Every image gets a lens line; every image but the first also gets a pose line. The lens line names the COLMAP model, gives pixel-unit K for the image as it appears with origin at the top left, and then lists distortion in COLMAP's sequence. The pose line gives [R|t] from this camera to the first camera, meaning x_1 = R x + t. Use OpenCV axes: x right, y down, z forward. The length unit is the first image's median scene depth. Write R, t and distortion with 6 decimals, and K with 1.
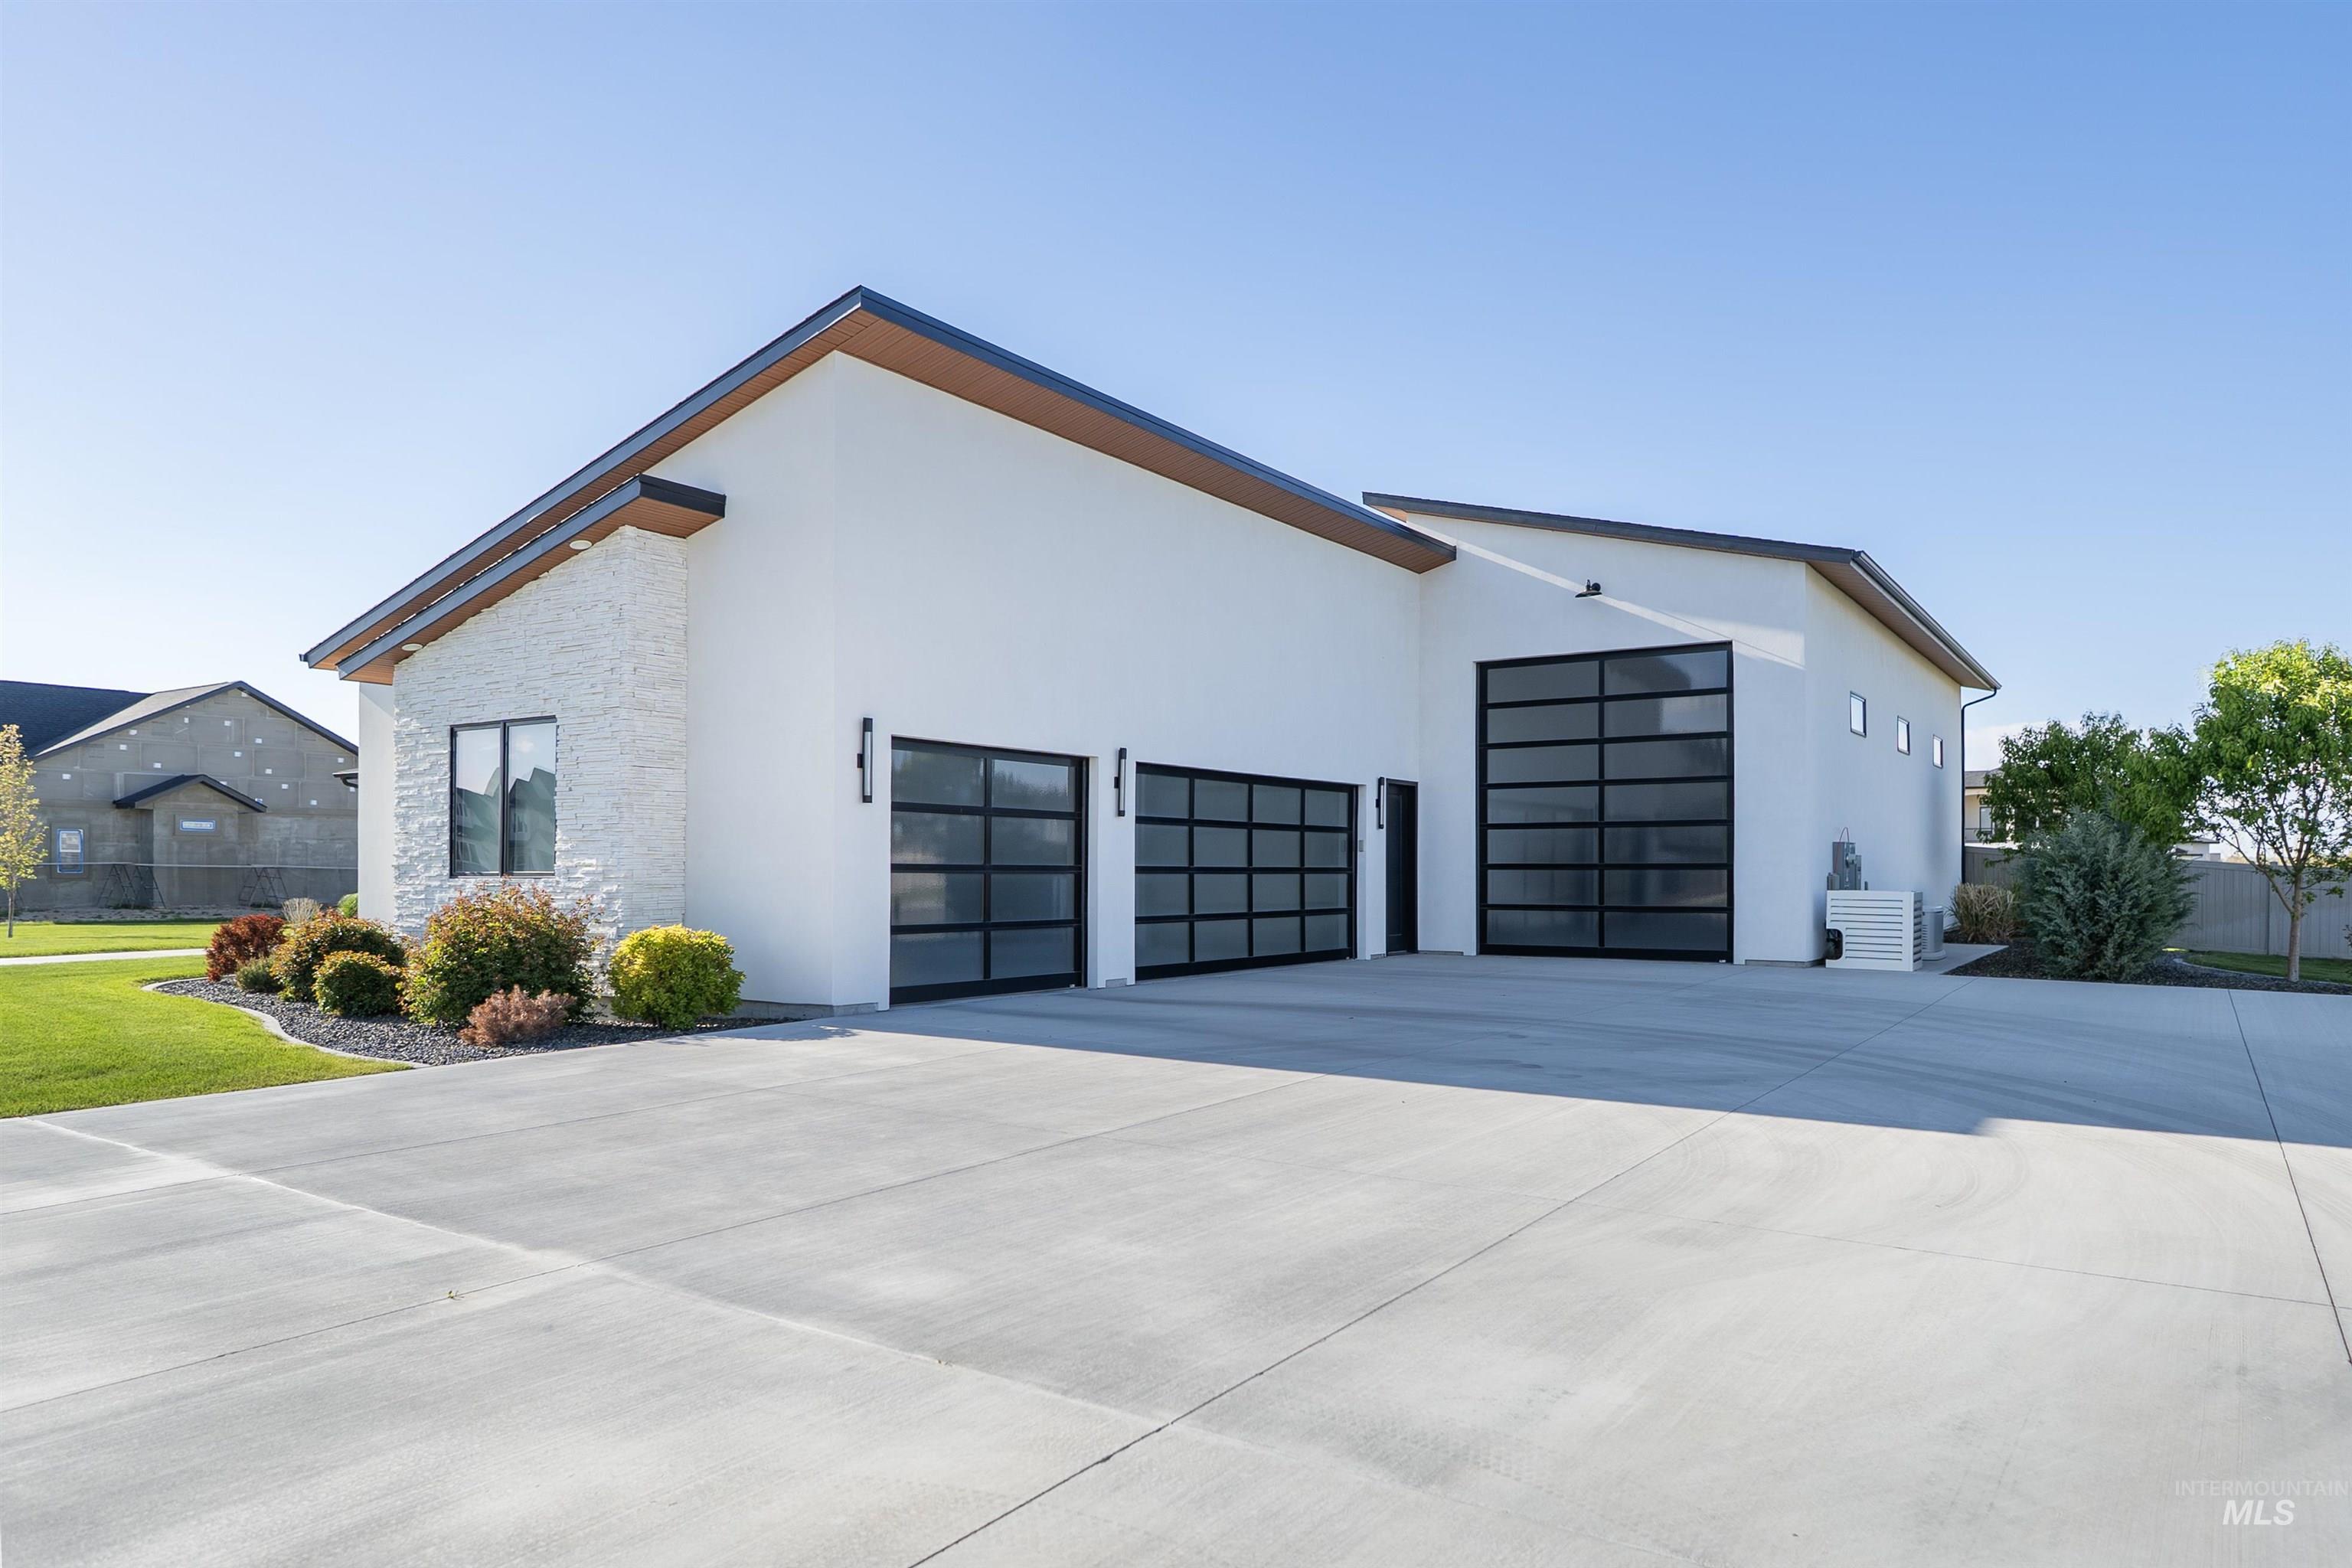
lens RADIAL K [[1491.0, 0, 1176.0], [0, 1491.0, 784.0], [0, 0, 1]] dist [-0.003054, -0.002603]
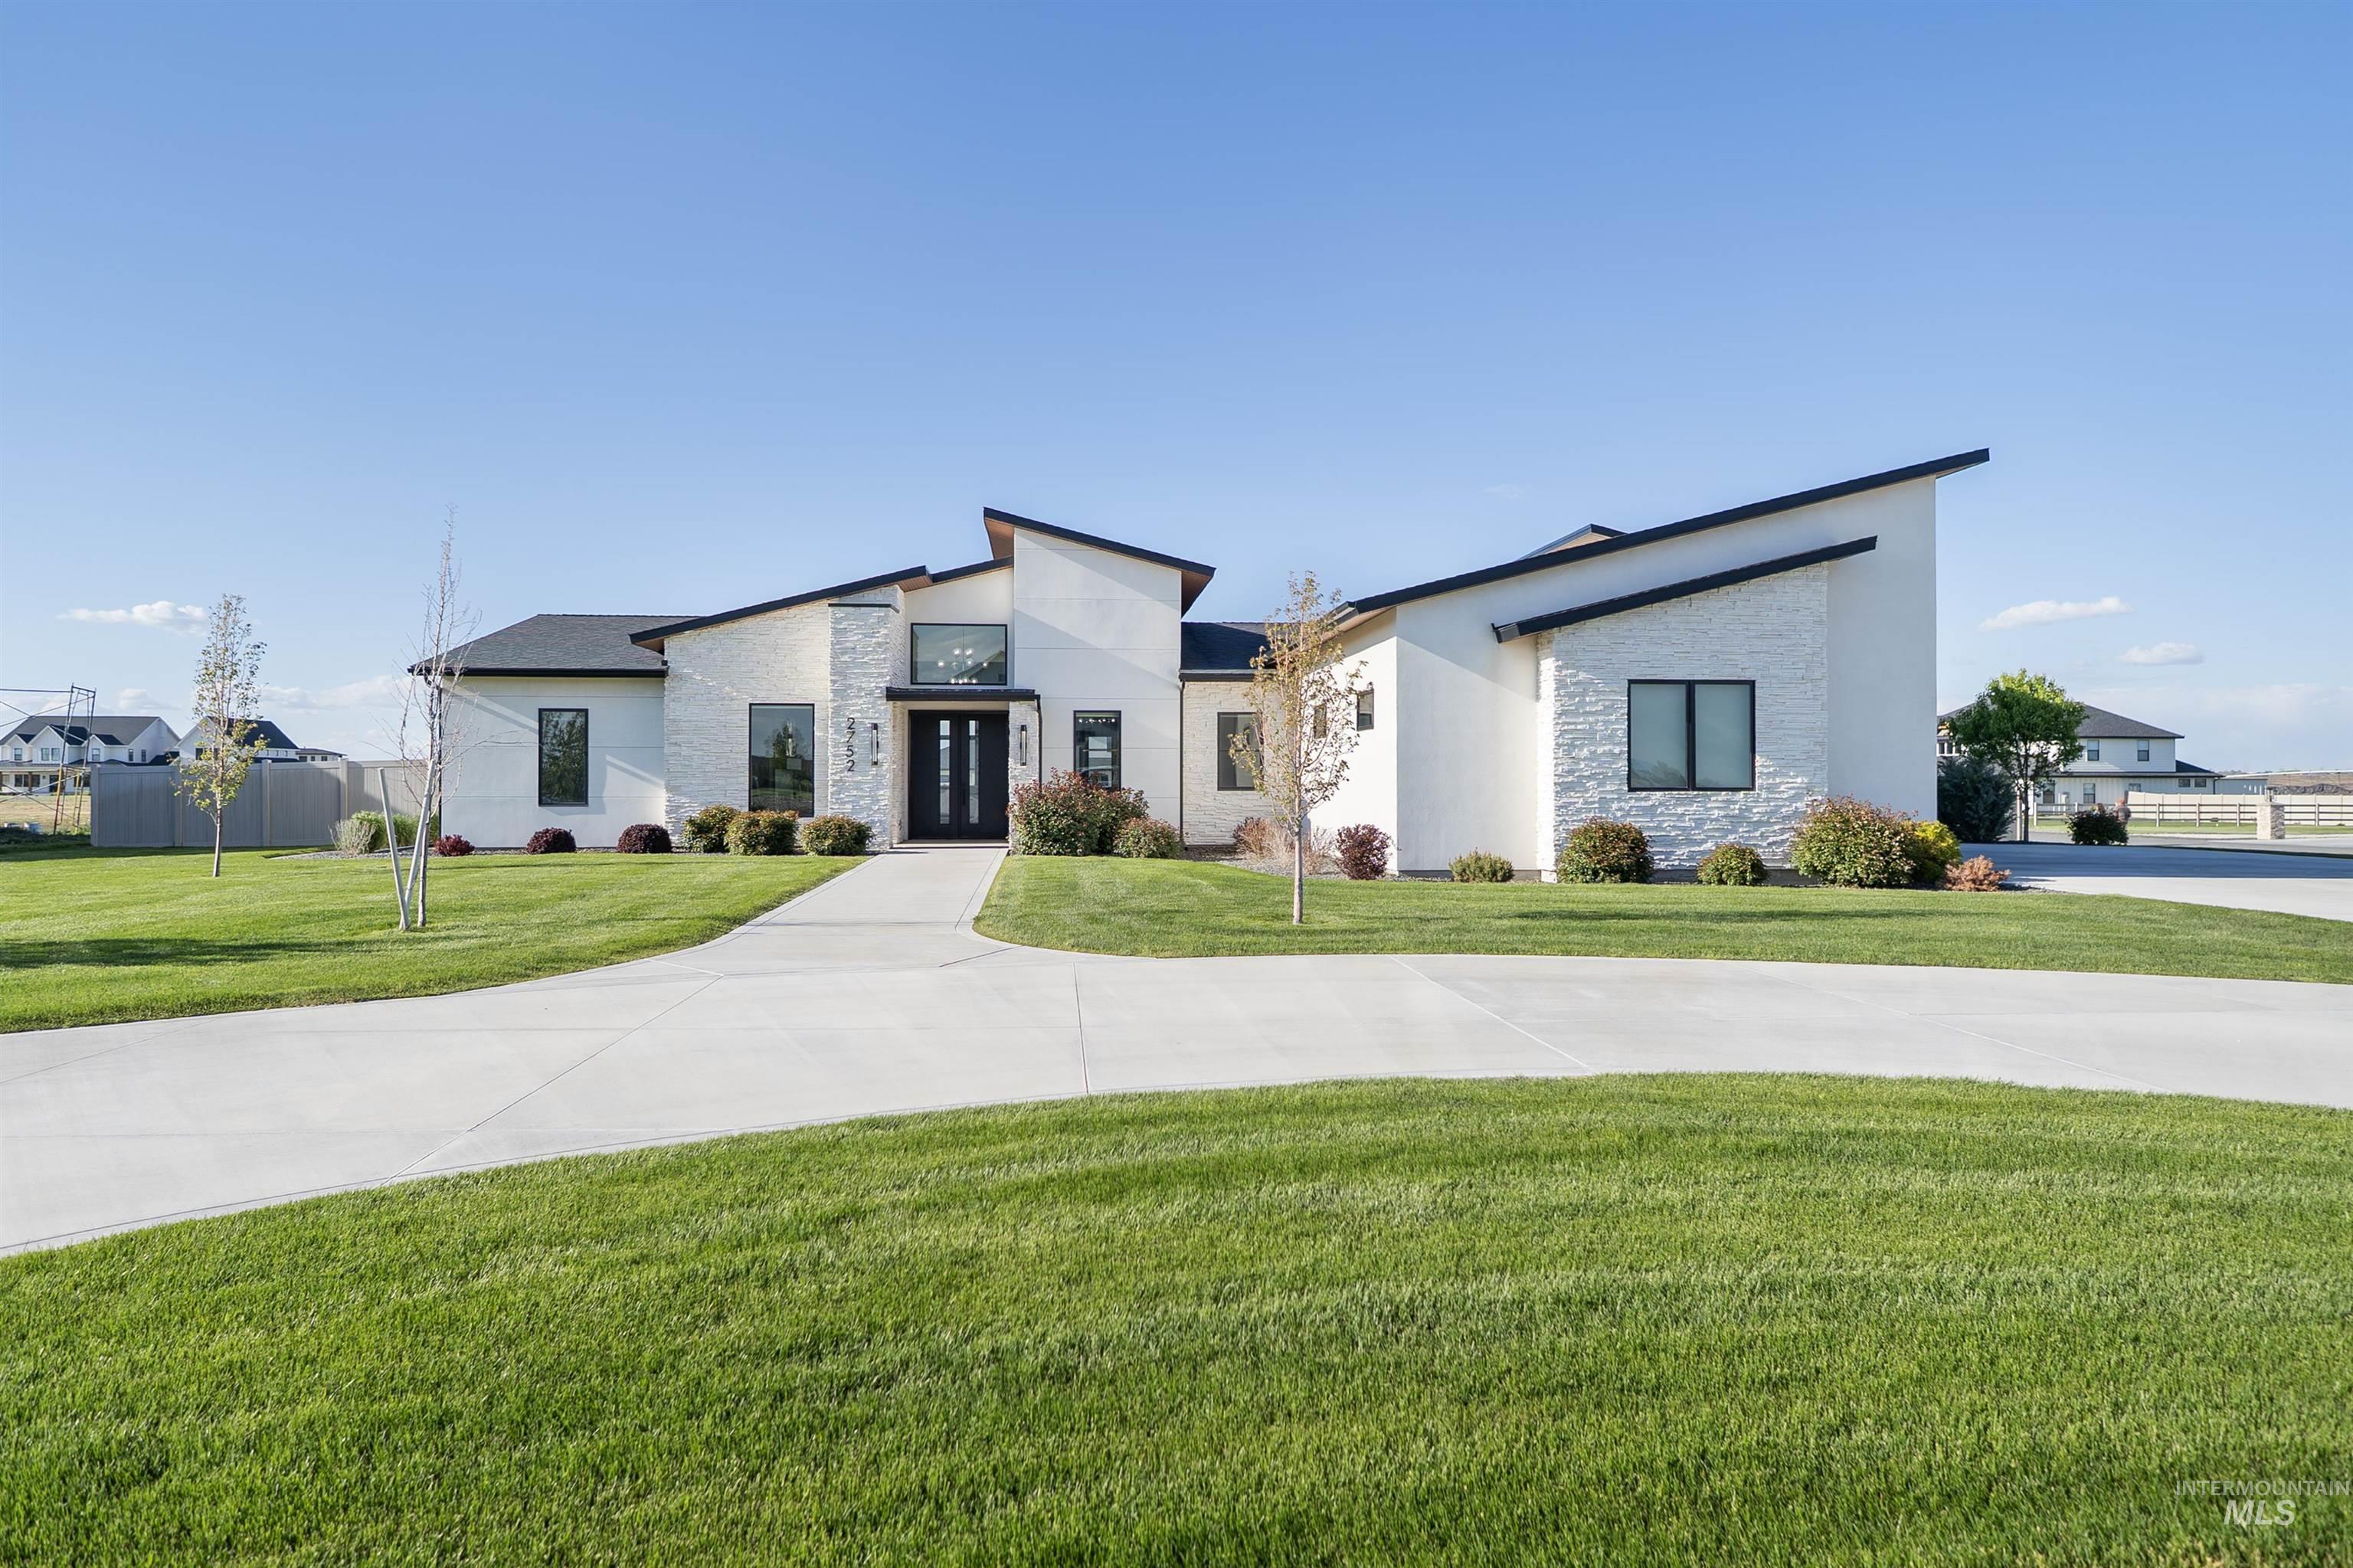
lens RADIAL K [[1491.7, 0, 1176.5], [0, 1491.7, 784.0], [0, 0, 1]] dist [-0.003054, -0.002603]
pose [[0.770874, 0.008942, 0.636925, -1.663848], [-0.034998, 0.998986, 0.028334, 0.031520], [-0.636026, -0.044133, 0.770405, 0.212509]]
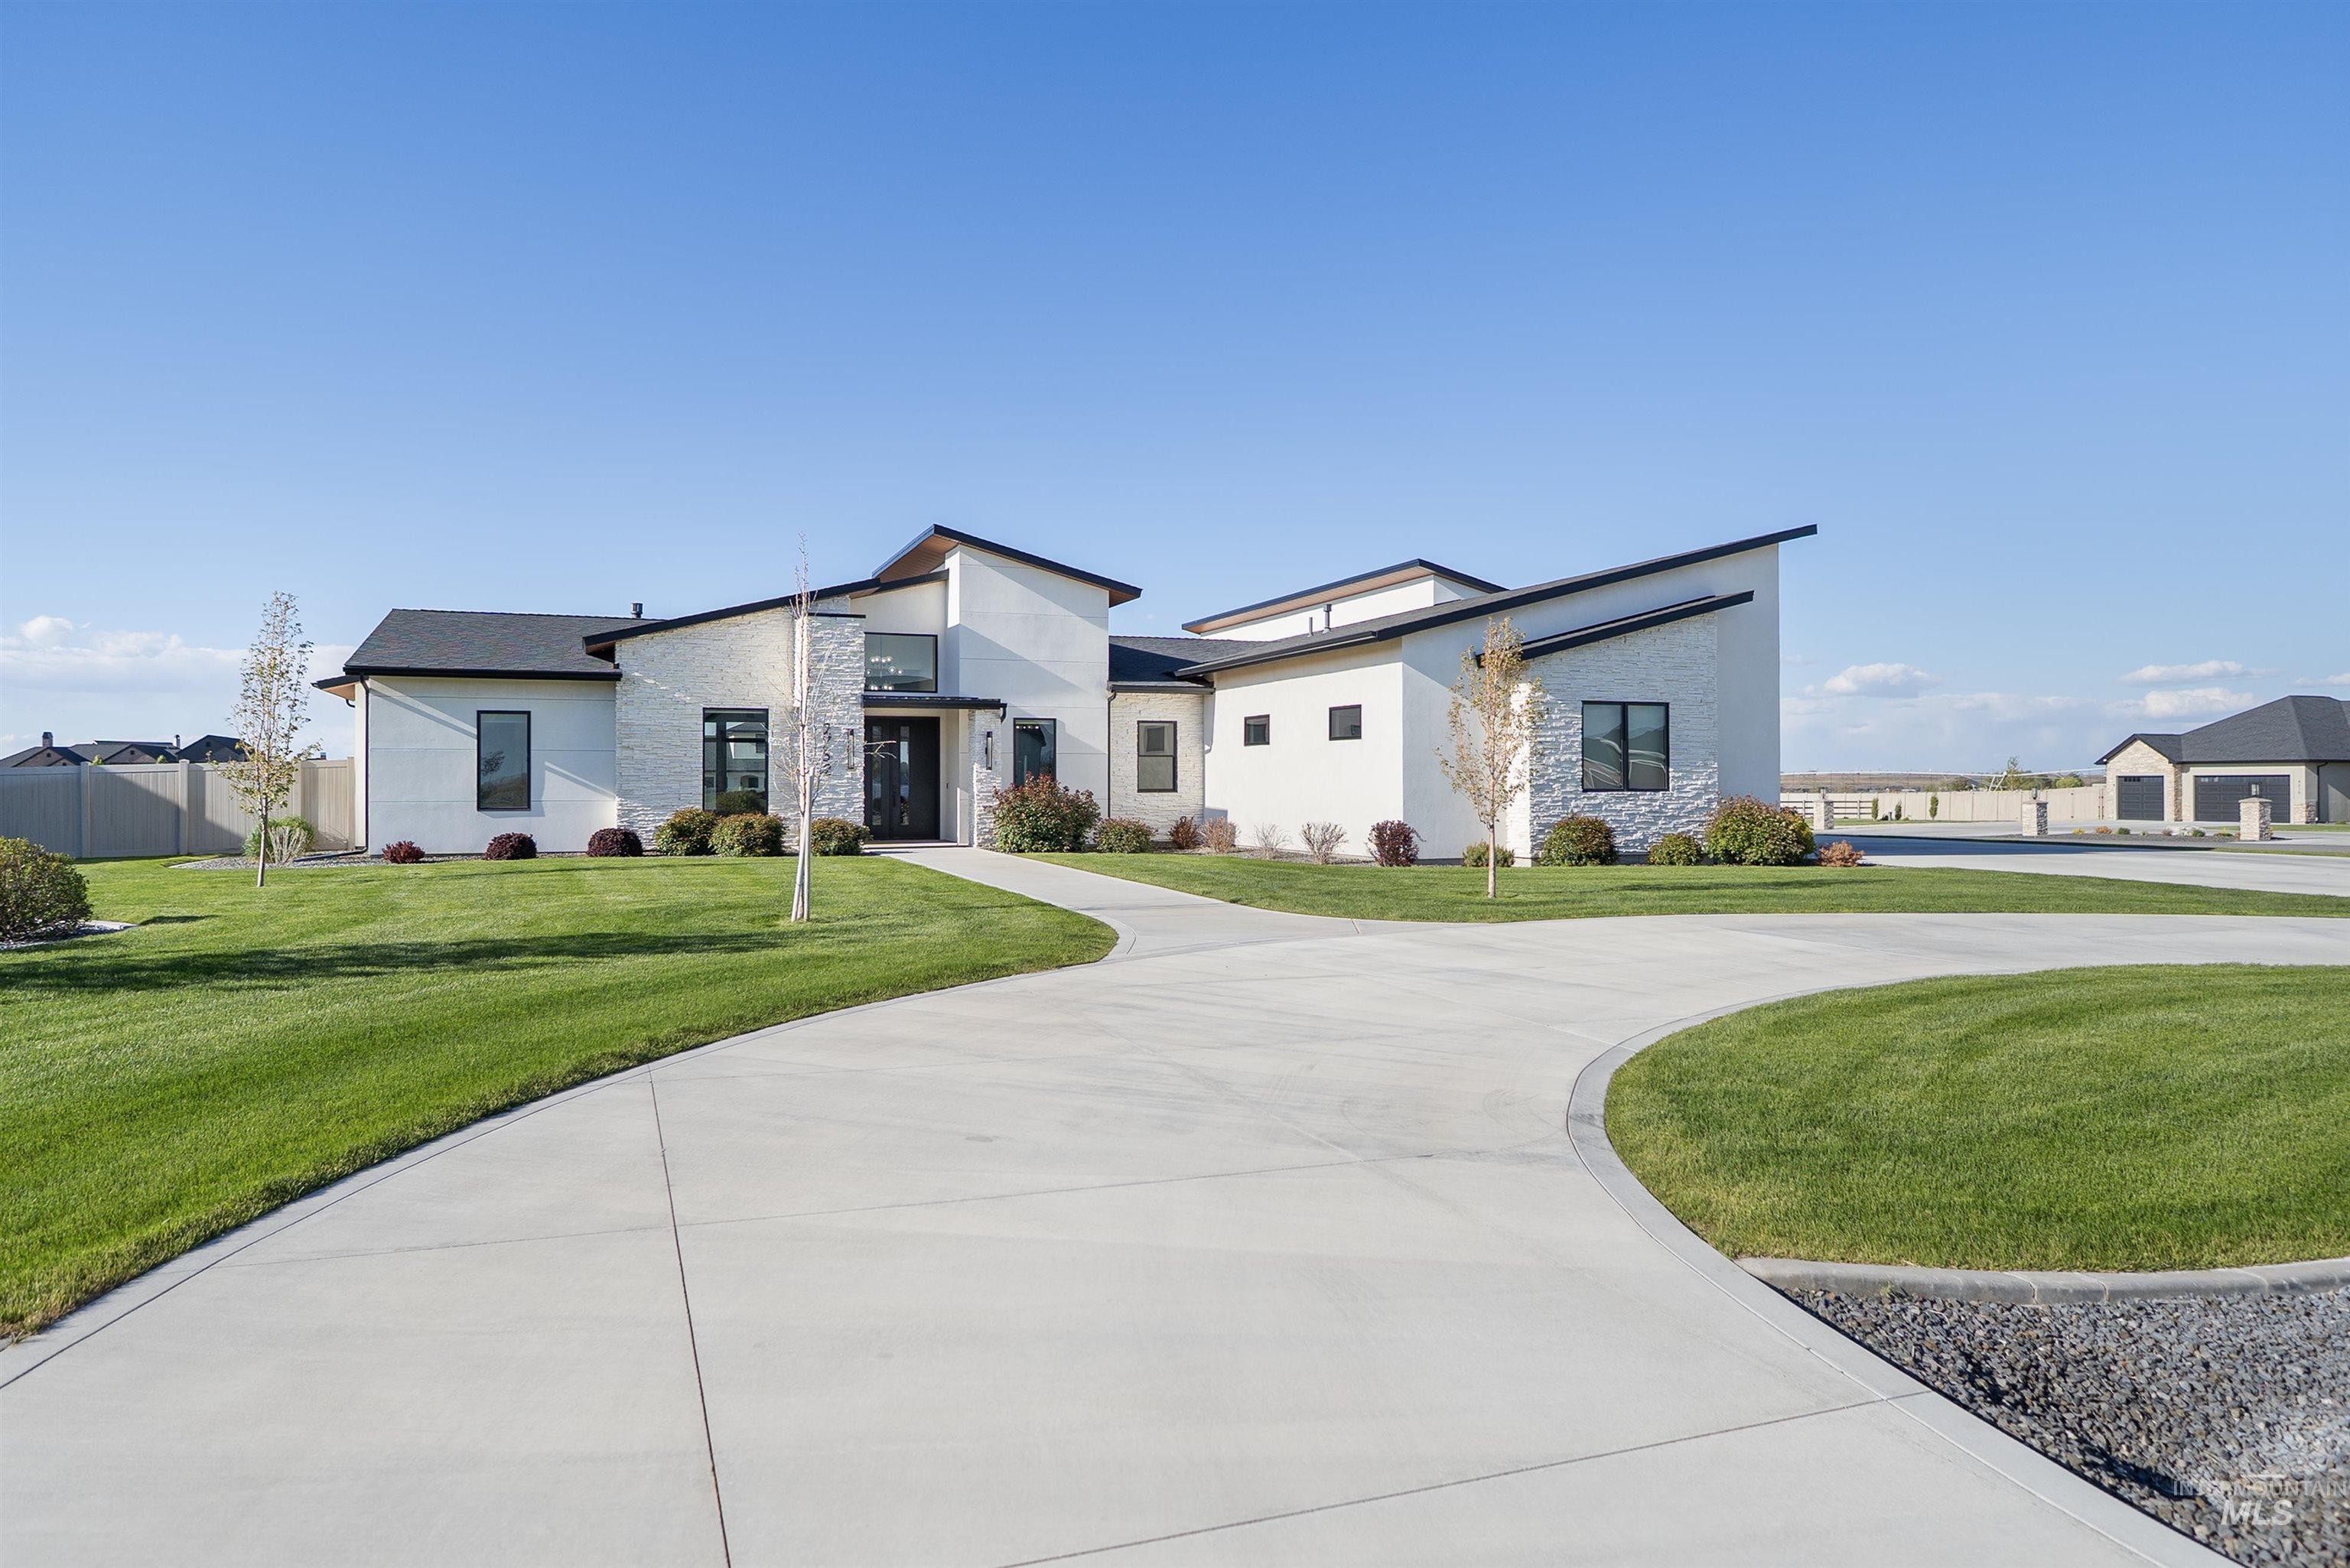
lens RADIAL K [[1506.0, 0, 1175.0], [0, 1506.0, 784.0], [0, 0, 1]] dist [-0.000788, -0.000456]
pose [[0.560900, 0.008150, 0.827843, -2.131993], [-0.039372, 0.999083, 0.016840, 0.043028], [-0.826947, -0.042039, 0.560707, 0.428186]]
